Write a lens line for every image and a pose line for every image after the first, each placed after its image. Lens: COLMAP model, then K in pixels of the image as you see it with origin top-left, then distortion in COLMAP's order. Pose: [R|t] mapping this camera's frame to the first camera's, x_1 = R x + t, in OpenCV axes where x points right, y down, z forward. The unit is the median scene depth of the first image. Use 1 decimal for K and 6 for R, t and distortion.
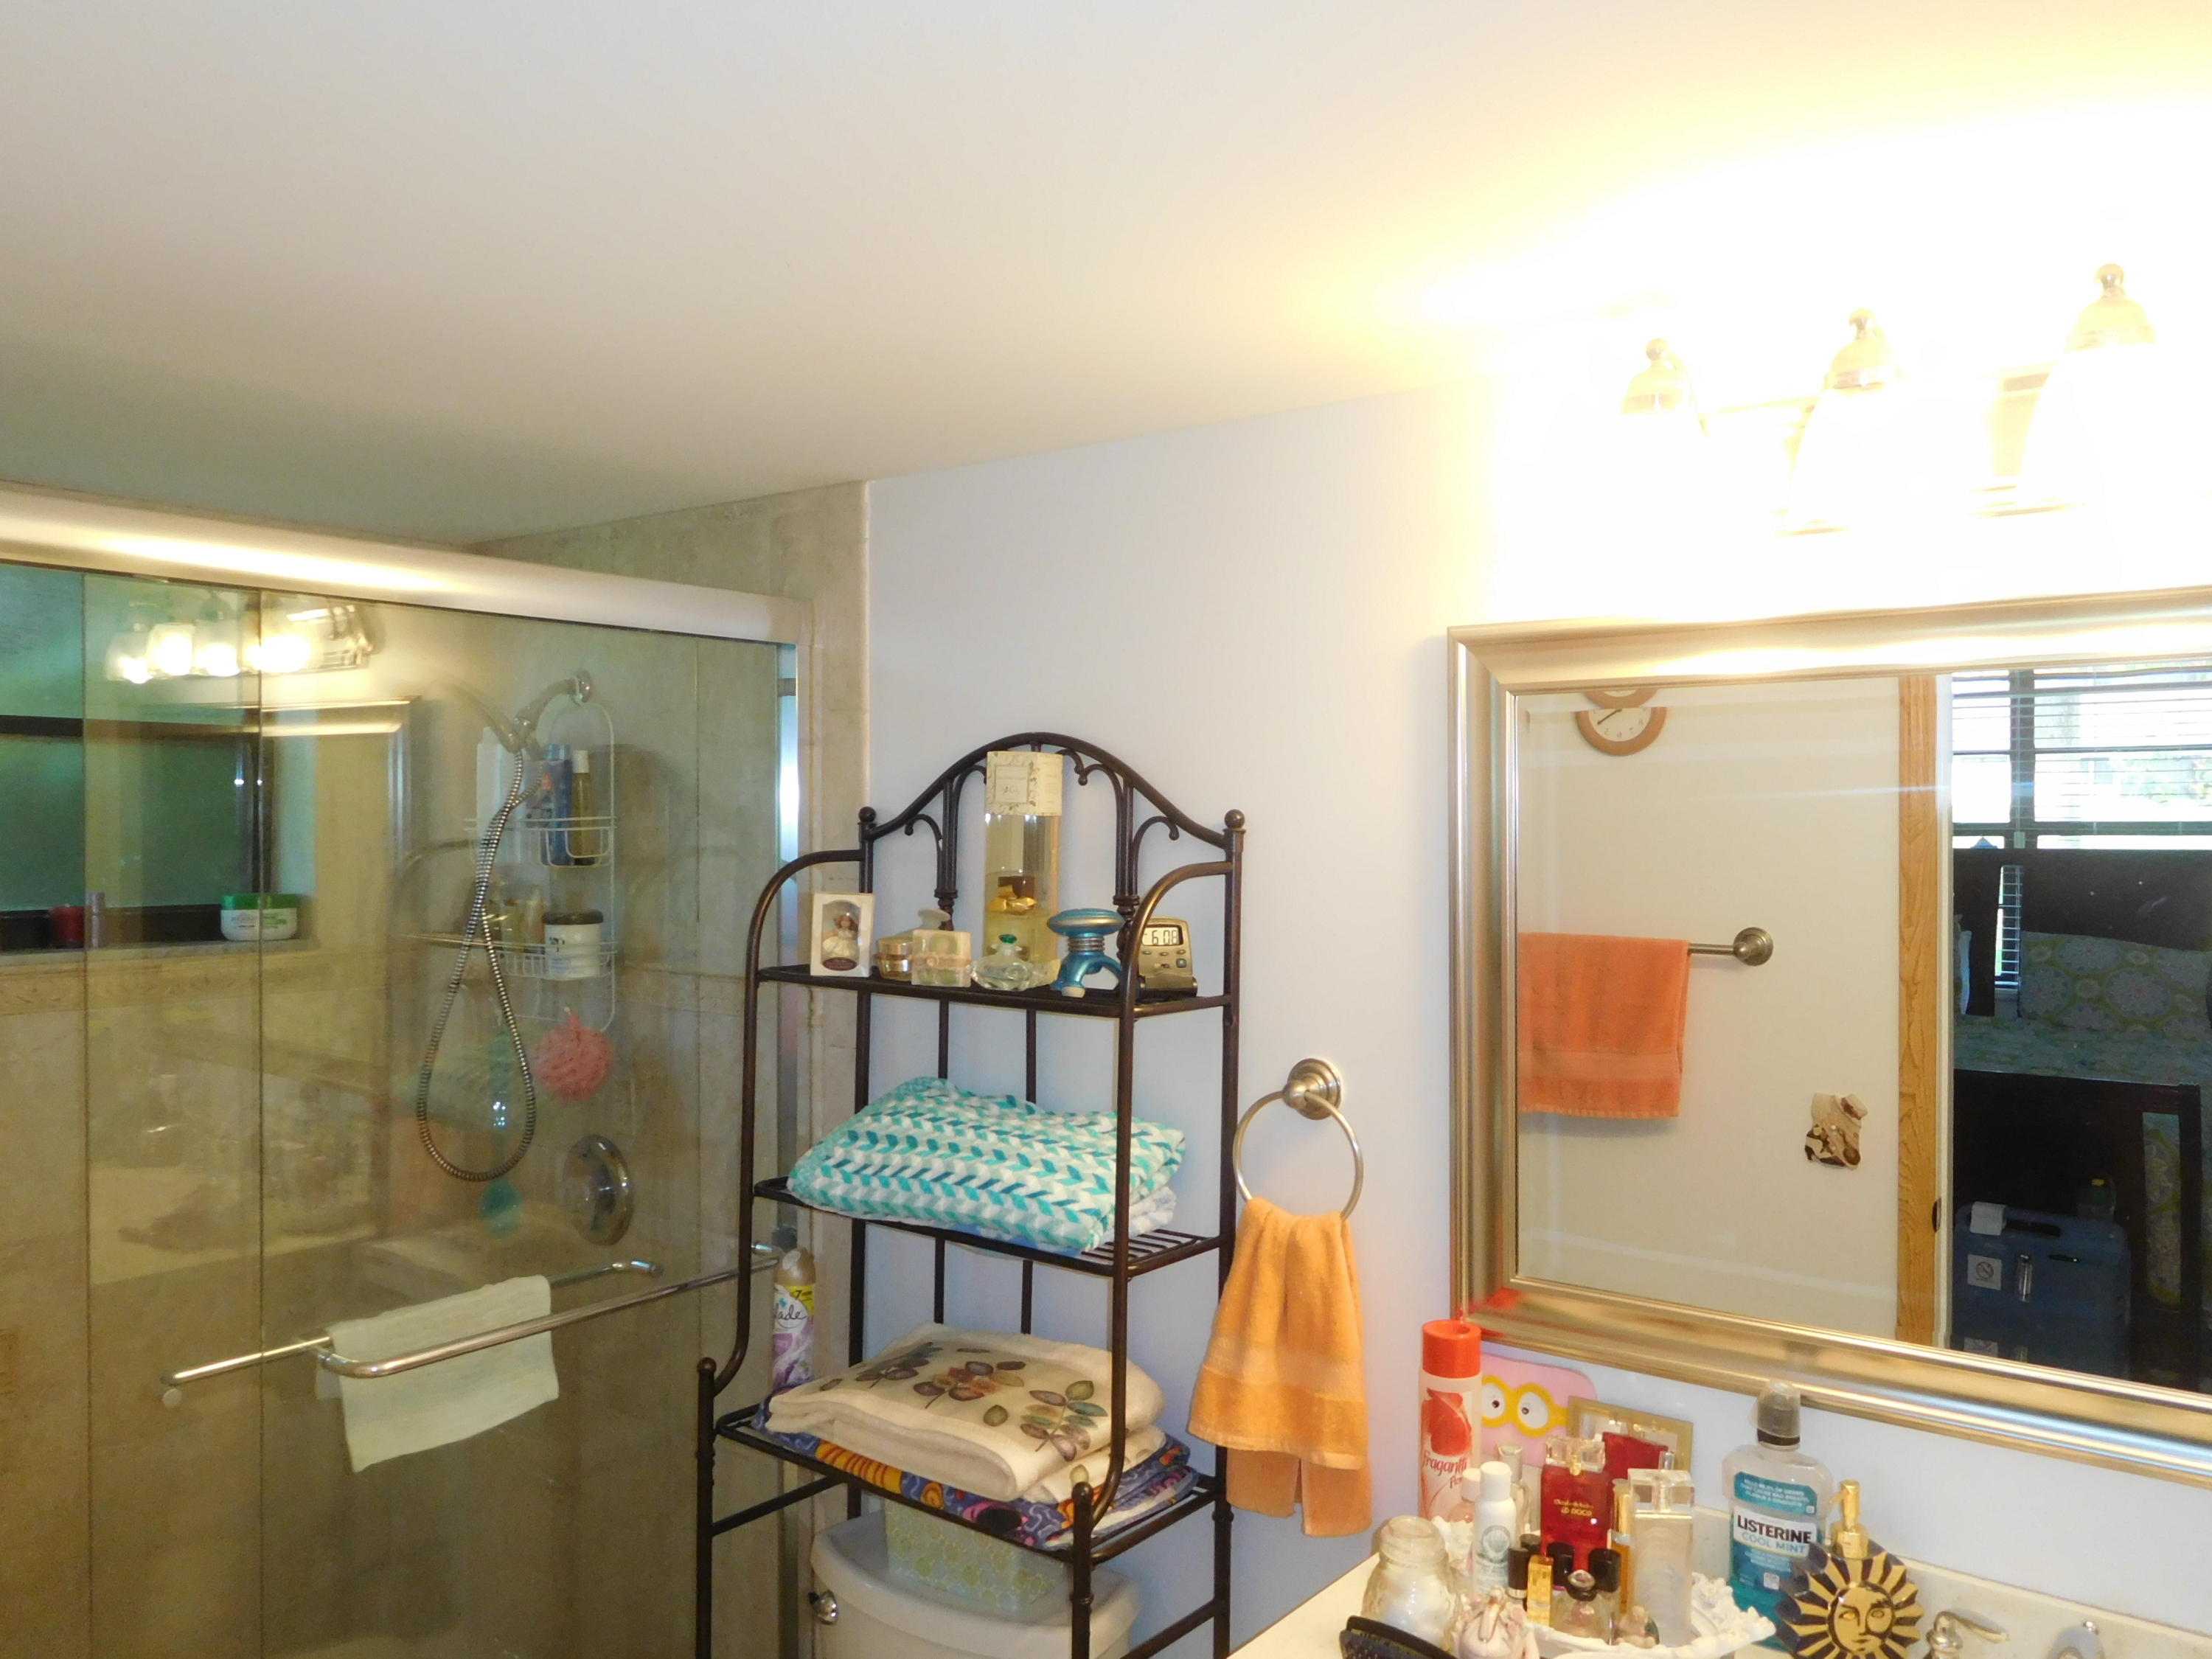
lens RADIAL K [[1668.3, 0, 1117.4], [0, 1668.3, 852.3], [0, 0, 1]] dist [-0.014097, 0.023513]
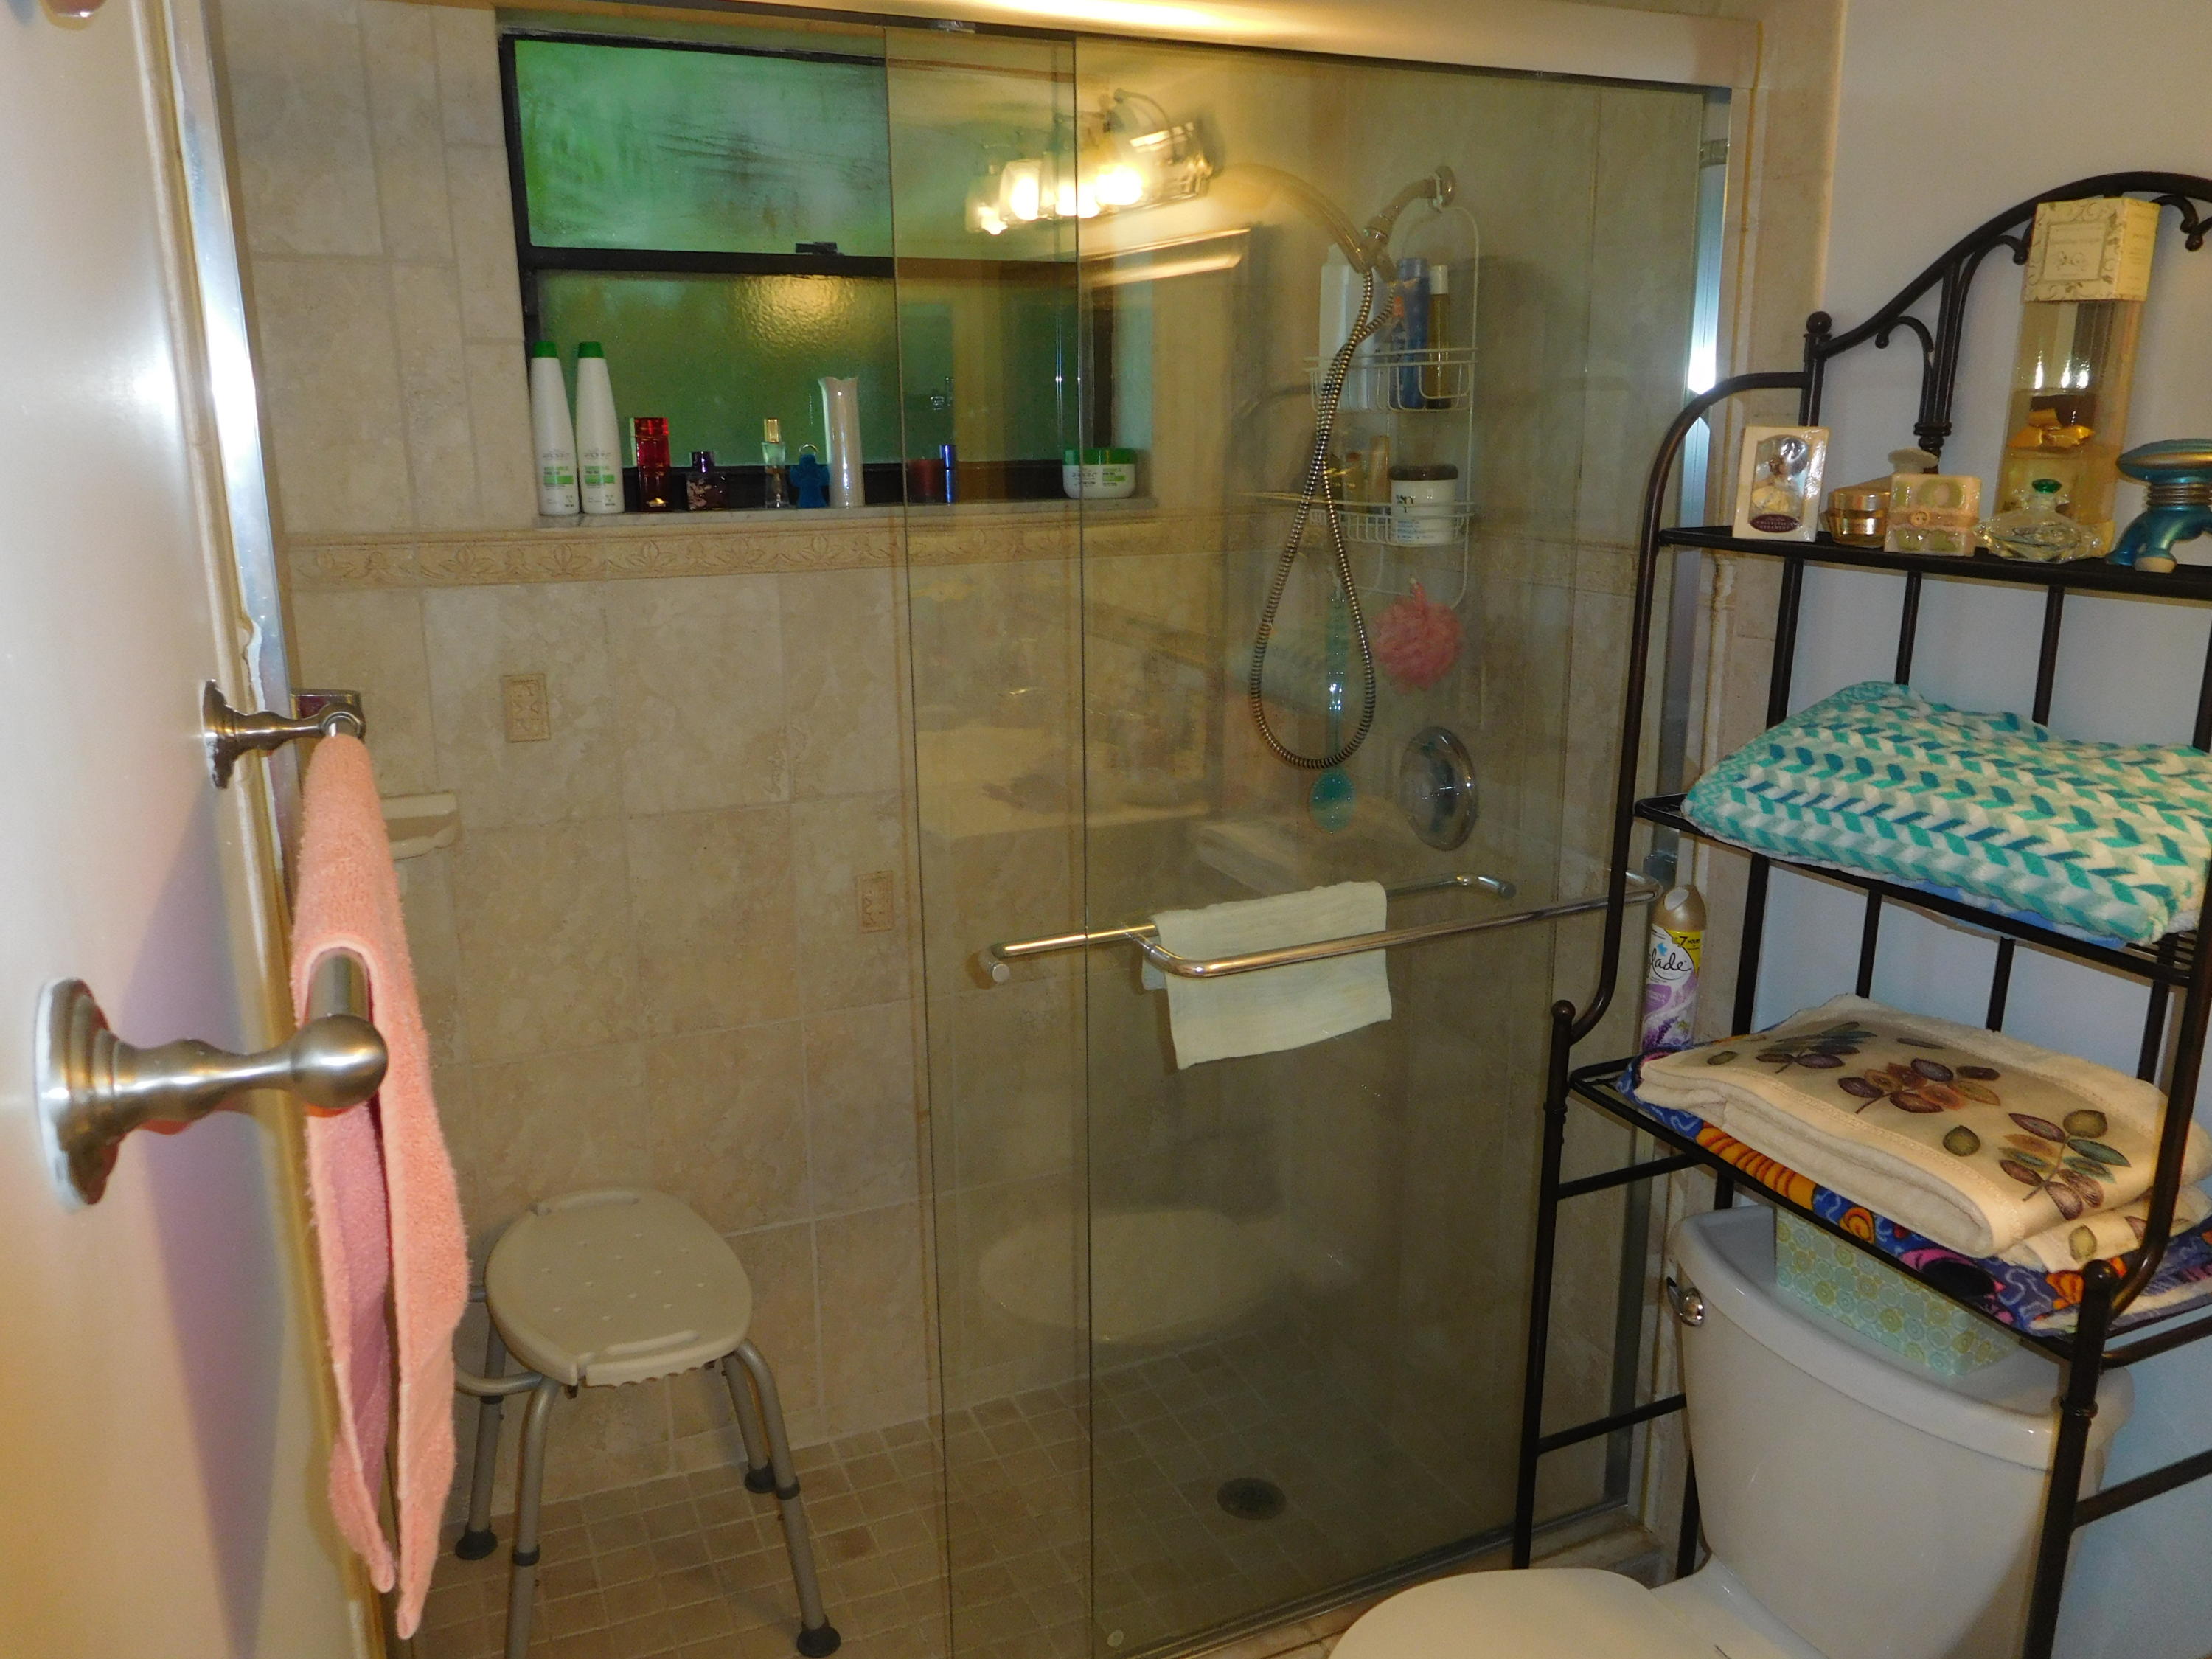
lens RADIAL K [[1668.3, 0, 1107.1], [0, 1668.3, 842.3], [0, 0, 1]] dist [-0.014097, 0.023513]
pose [[0.882347, 0.101799, -0.459457, -0.069995], [0.006808, 0.973460, 0.228757, 0.032235], [0.470550, -0.204971, 0.858236, 0.184221]]
